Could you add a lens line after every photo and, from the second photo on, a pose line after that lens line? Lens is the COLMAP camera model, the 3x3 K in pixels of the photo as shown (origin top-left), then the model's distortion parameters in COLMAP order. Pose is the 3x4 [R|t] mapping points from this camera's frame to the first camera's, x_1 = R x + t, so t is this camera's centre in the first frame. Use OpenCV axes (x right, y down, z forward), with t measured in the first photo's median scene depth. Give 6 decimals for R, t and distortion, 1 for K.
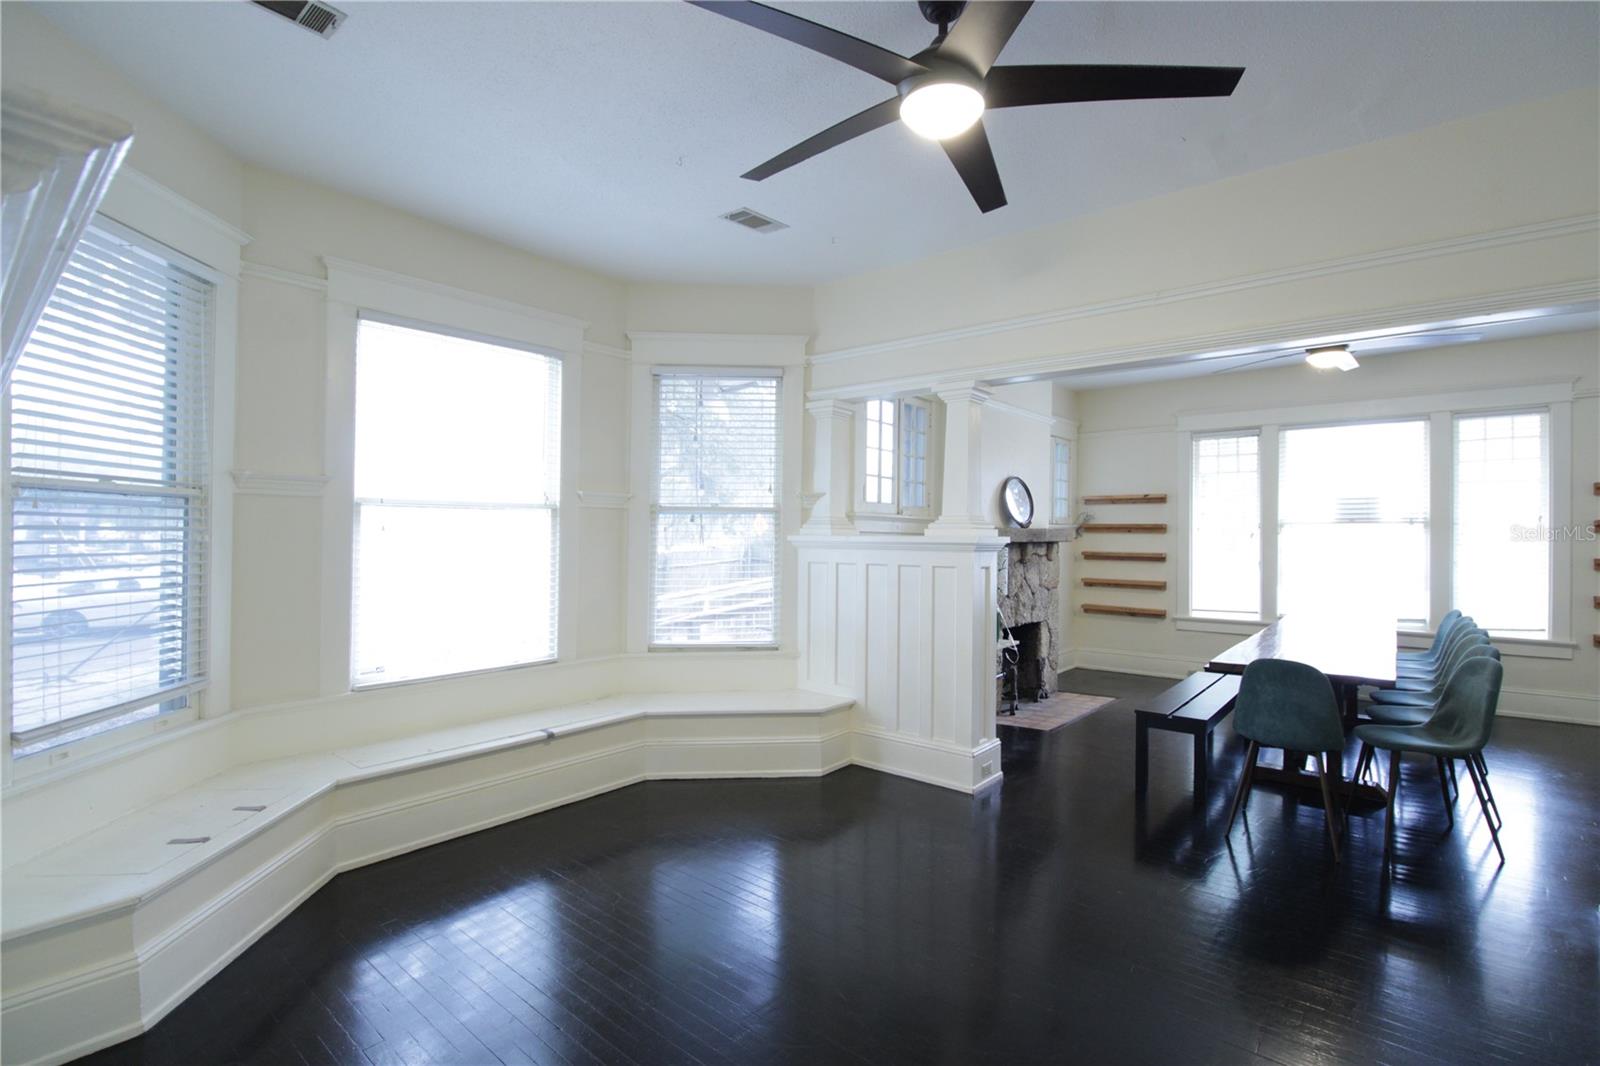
lens RADIAL K [[743.9, 0, 810.4], [0, 743.9, 537.7], [0, 0, 1]] dist [-0.009685, -0.003829]
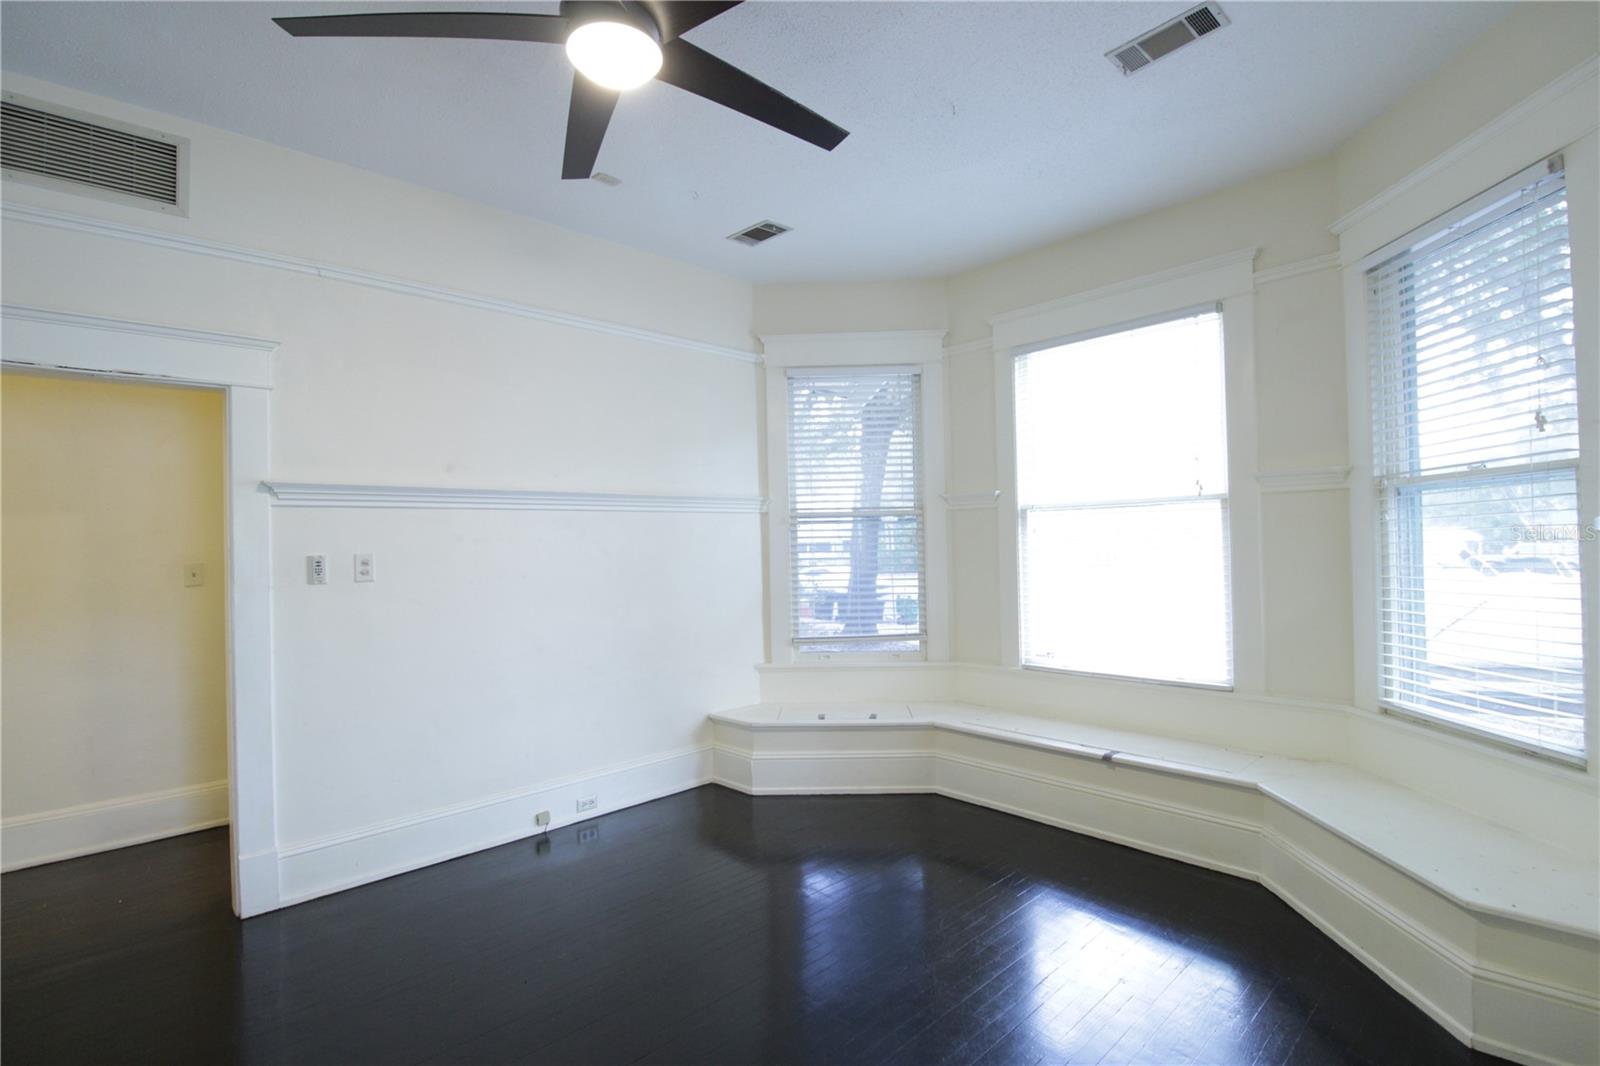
lens RADIAL K [[743.9, 0, 807.2], [0, 743.9, 527.5], [0, 0, 1]] dist [-0.009685, -0.003829]
pose [[-0.108869, -0.028004, -0.993662, 0.614689], [0.014994, 0.999443, -0.029810, 0.011652], [0.993943, -0.018144, -0.108388, 0.783183]]
